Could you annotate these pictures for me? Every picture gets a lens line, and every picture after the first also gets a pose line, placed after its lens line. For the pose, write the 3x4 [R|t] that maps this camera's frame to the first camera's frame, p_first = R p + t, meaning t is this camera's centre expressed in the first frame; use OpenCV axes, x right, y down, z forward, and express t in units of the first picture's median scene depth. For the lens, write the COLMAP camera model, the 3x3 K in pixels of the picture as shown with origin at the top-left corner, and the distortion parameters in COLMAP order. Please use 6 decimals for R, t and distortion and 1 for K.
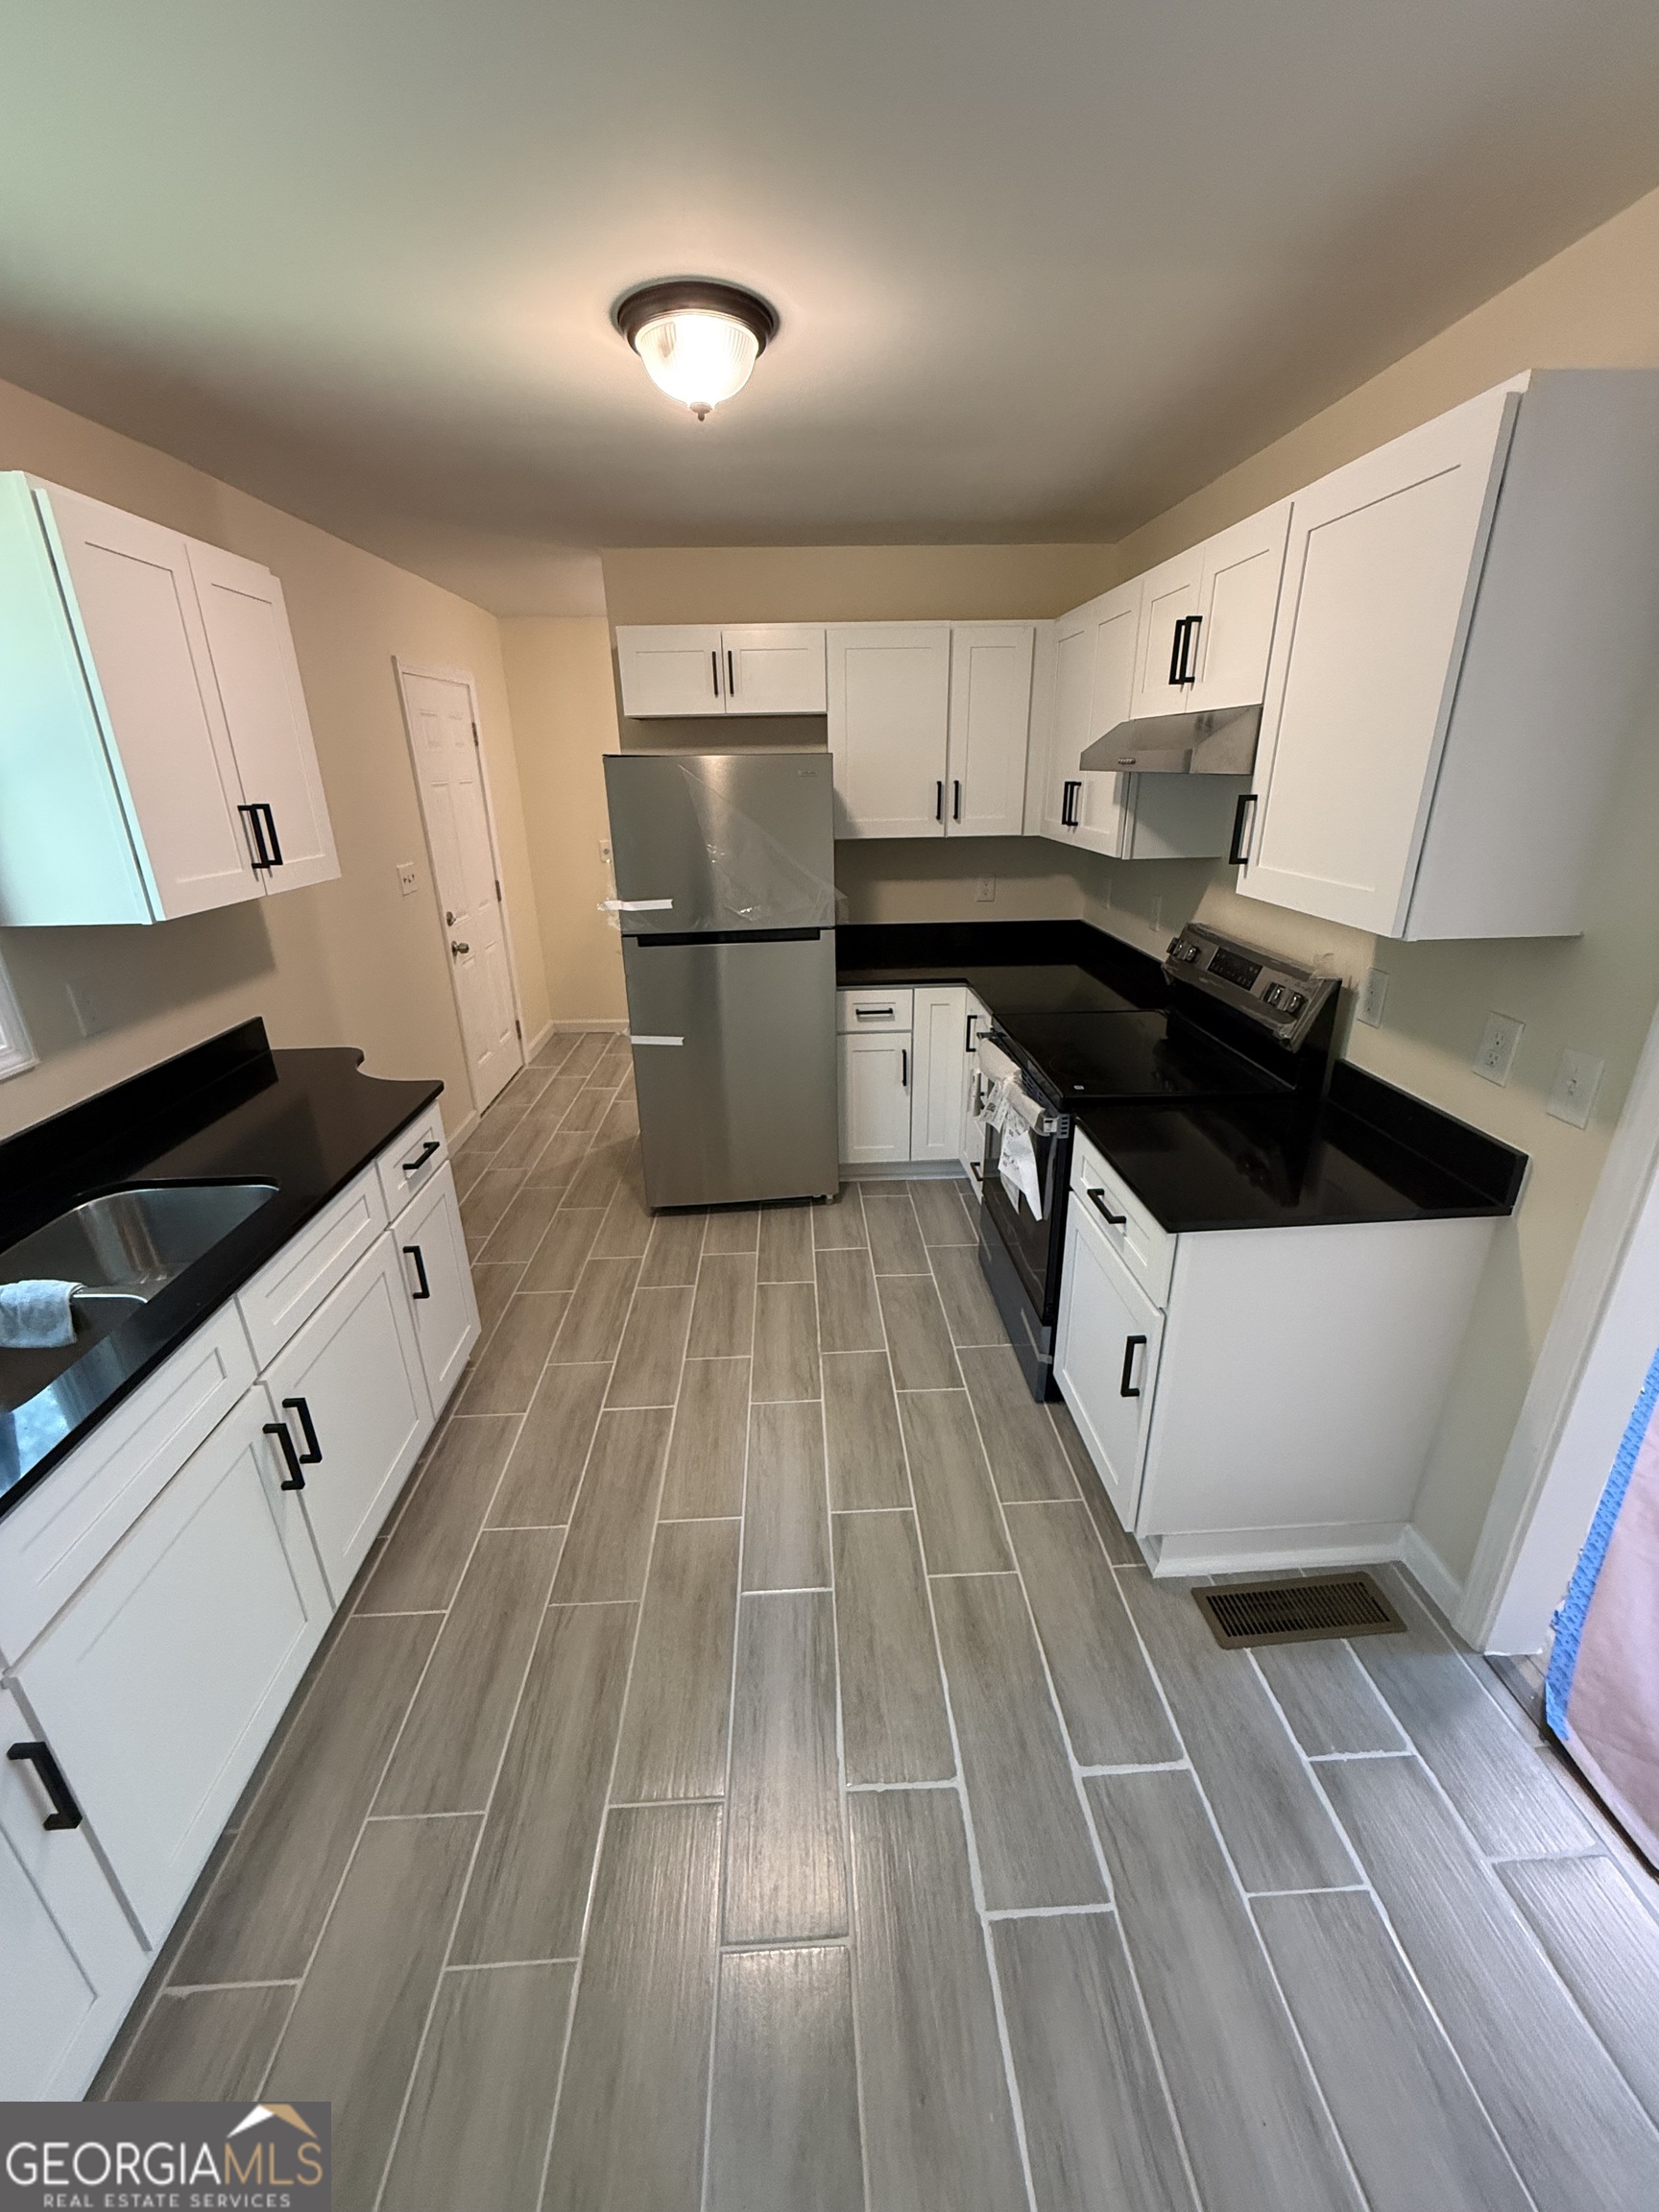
lens RADIAL K [[880.9, 0, 831.5], [0, 880.9, 1100.6], [0, 0, 1]] dist [-0.000615, 0.000865]
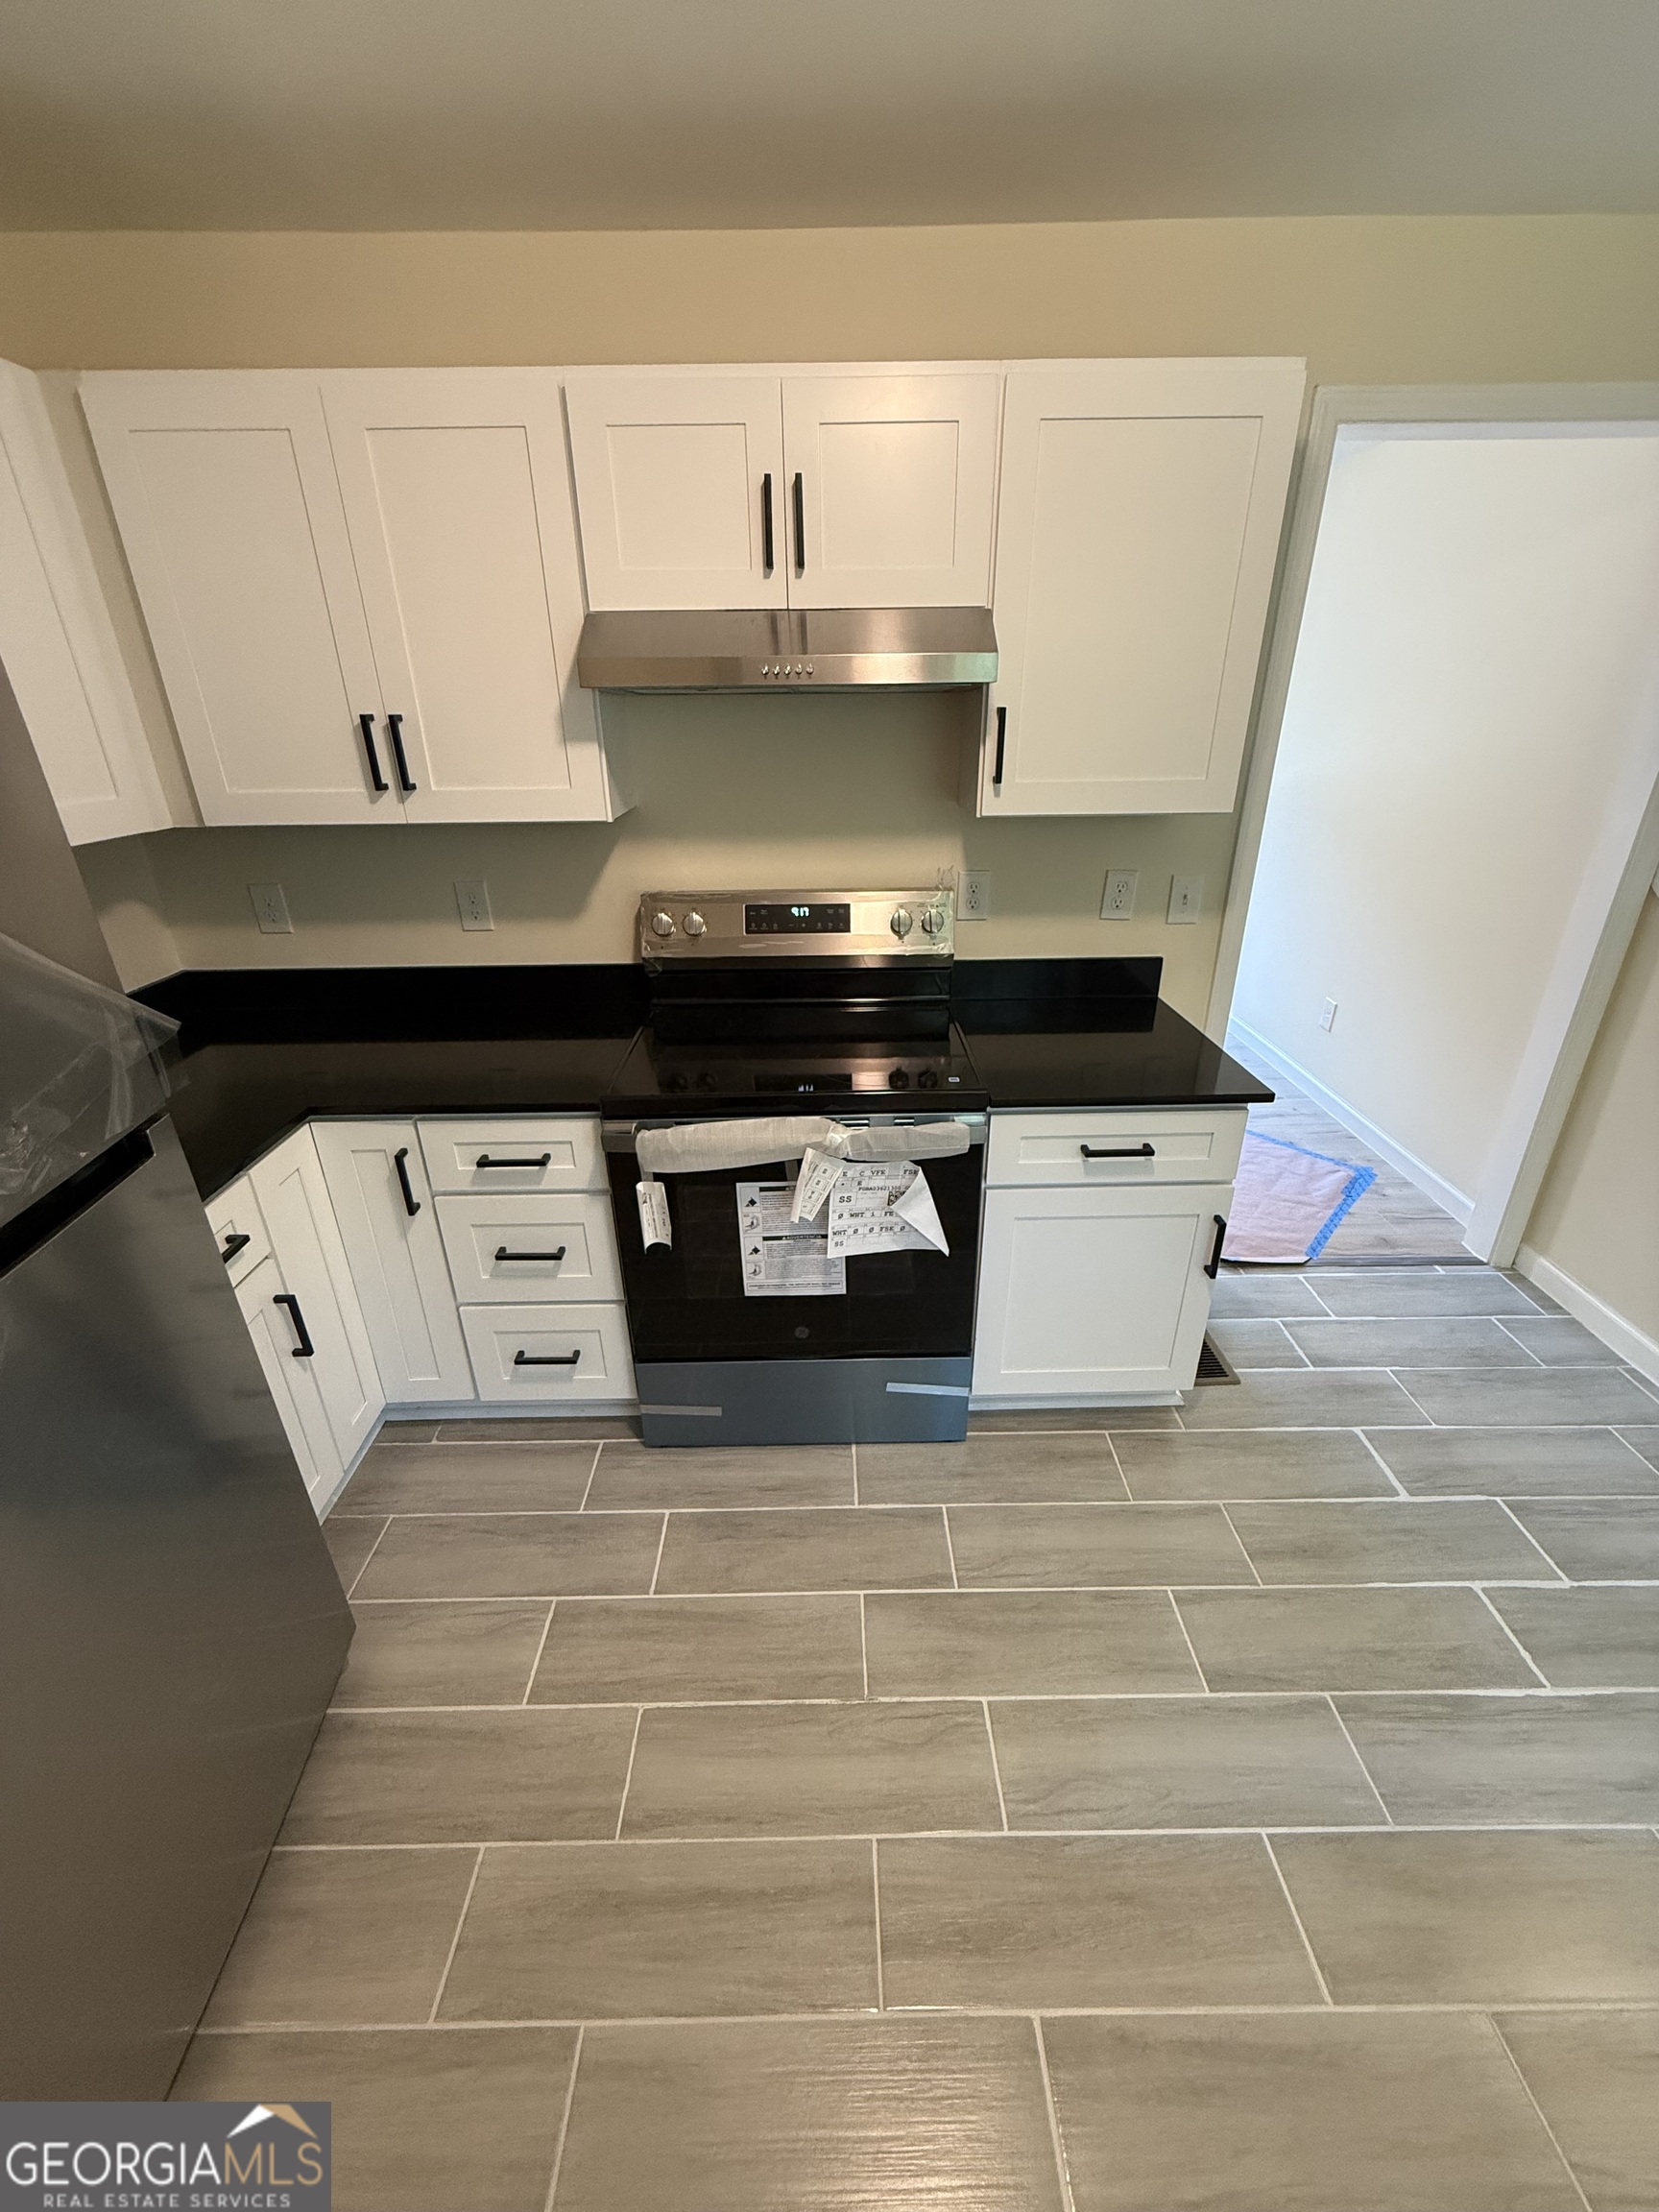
lens RADIAL K [[880.9, 0, 831.5], [0, 880.9, 1100.6], [0, 0, 1]] dist [-0.000615, 0.000865]
pose [[0.041217, -0.400411, 0.915408, -0.469505], [0.369926, 0.857194, 0.358292, -0.326543], [-0.928147, 0.323865, 0.183453, 0.946754]]
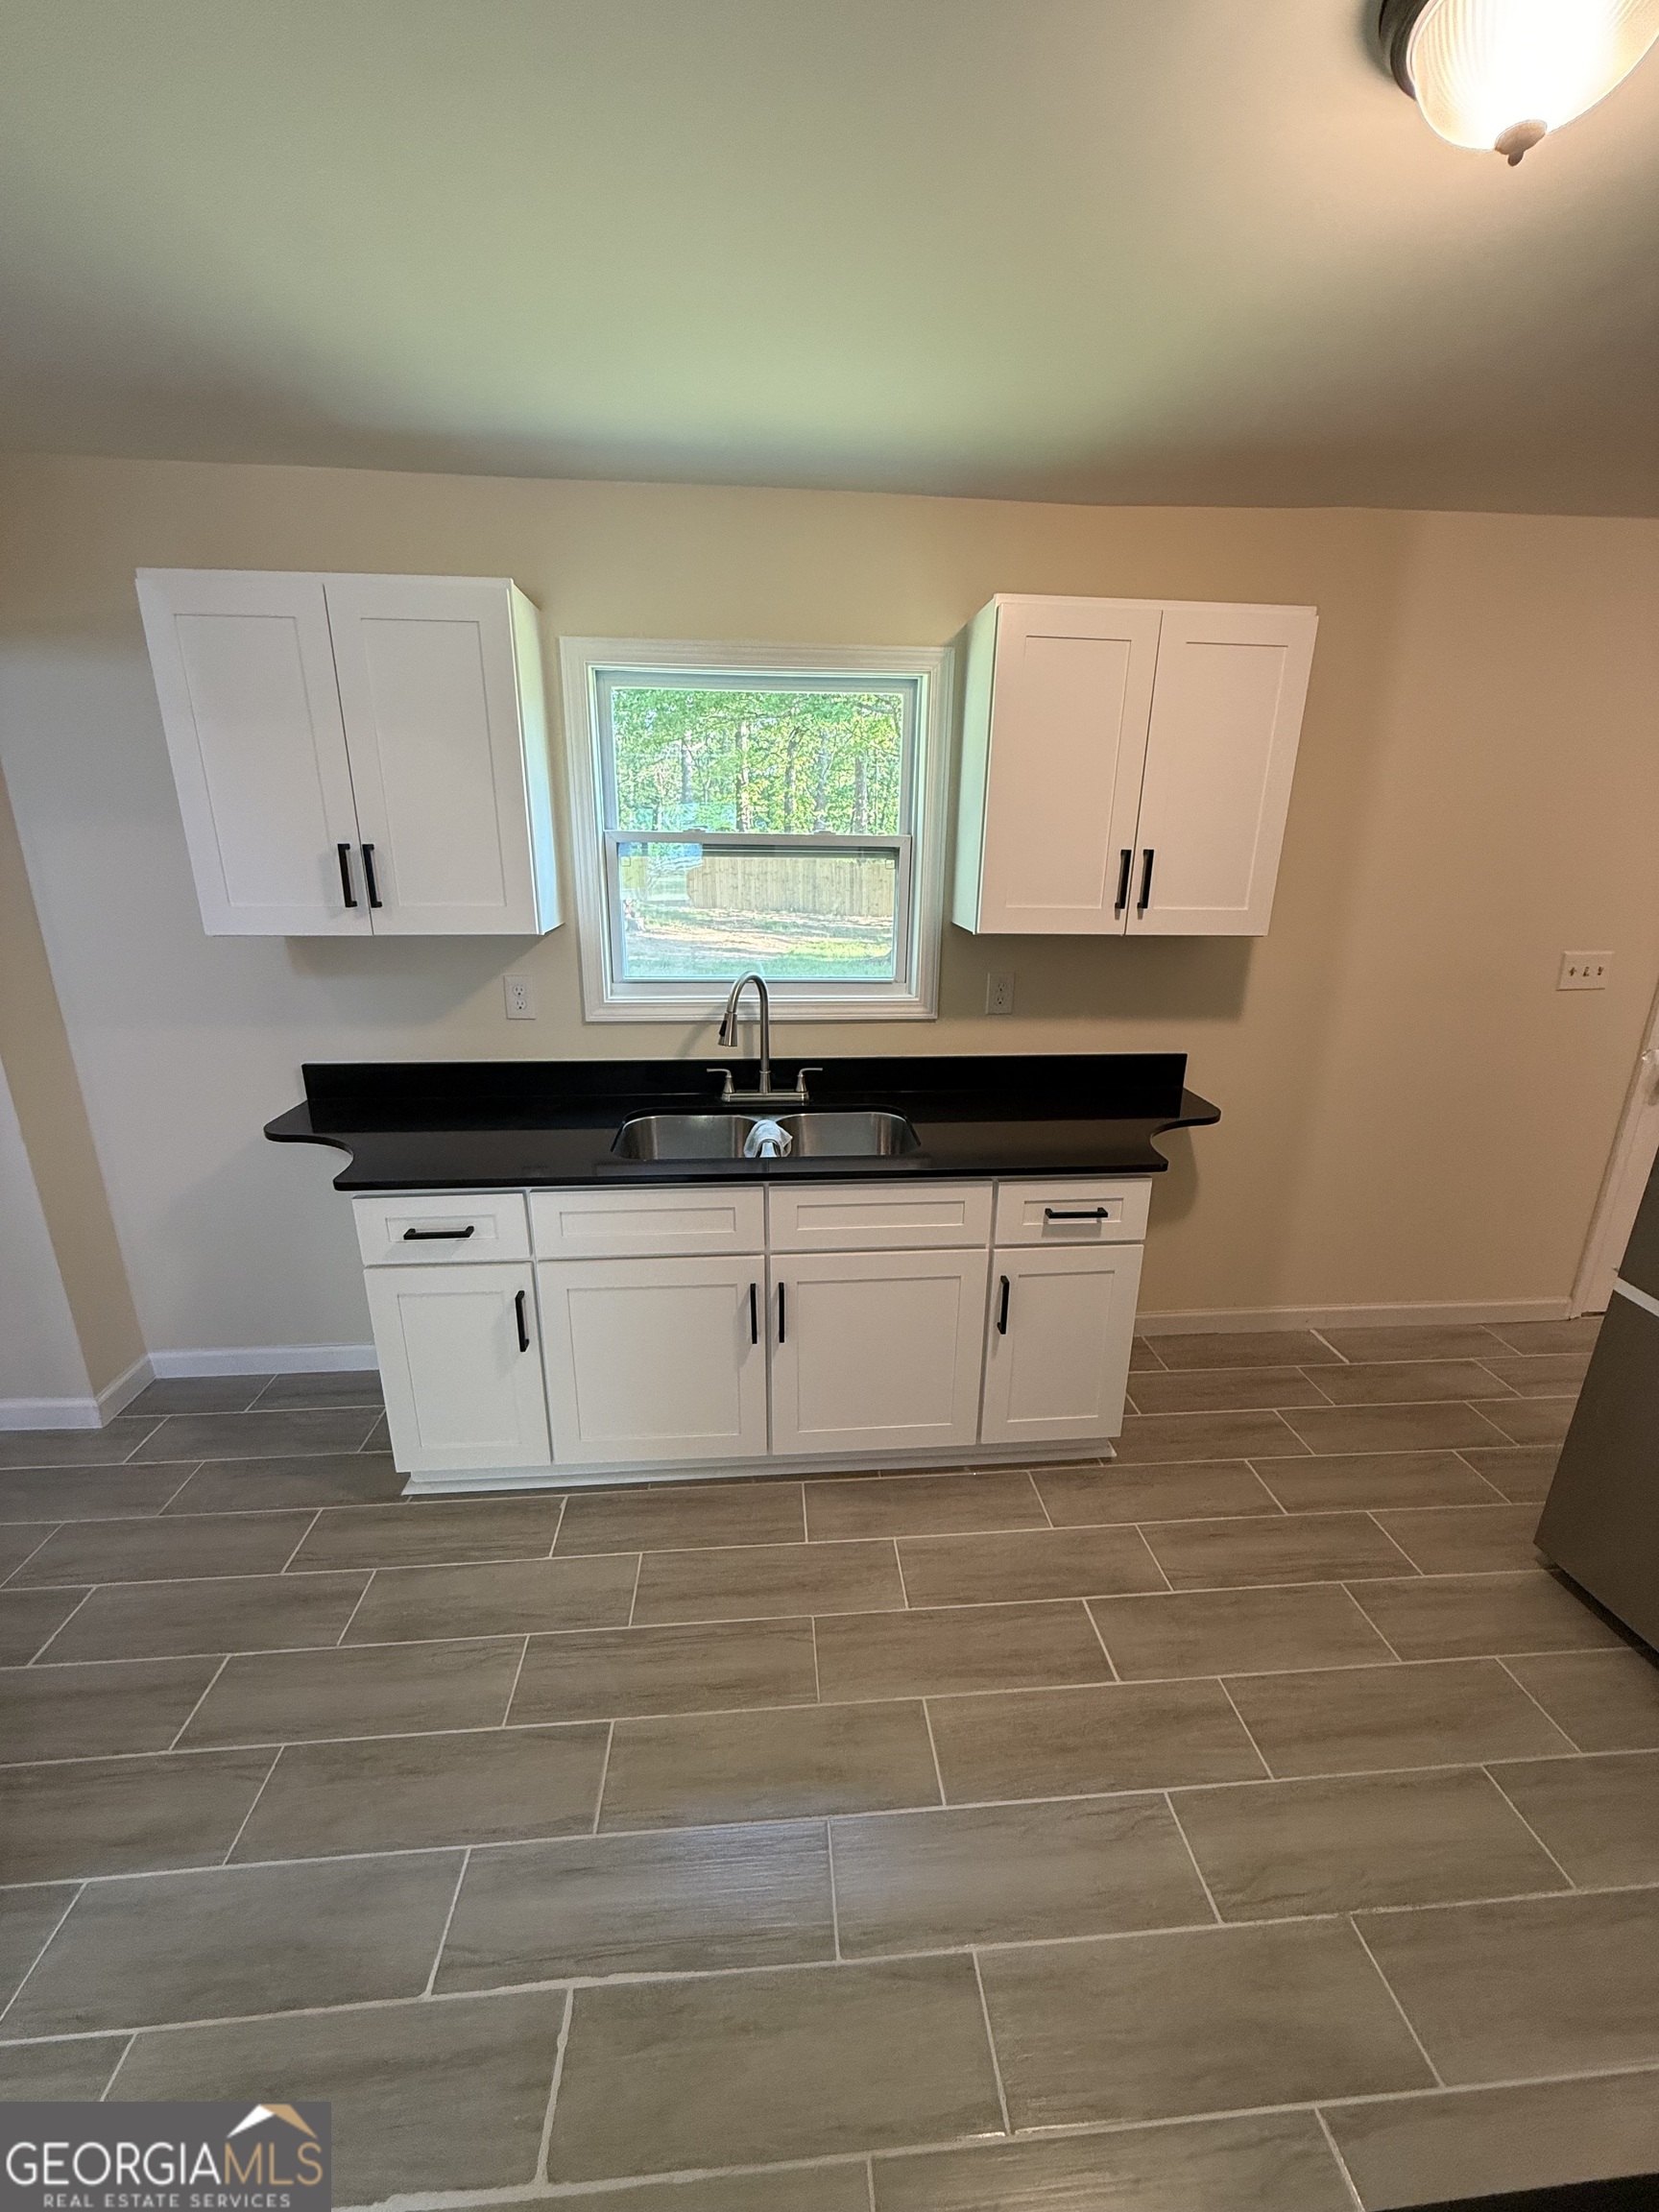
lens RADIAL K [[880.9, 0, 831.5], [0, 880.9, 1100.6], [0, 0, 1]] dist [-0.000615, 0.000865]
pose [[0.033478, 0.313342, -0.949050, 0.390598], [-0.370803, 0.885703, 0.279347, -0.212503], [0.928108, 0.342558, 0.145840, 0.566402]]
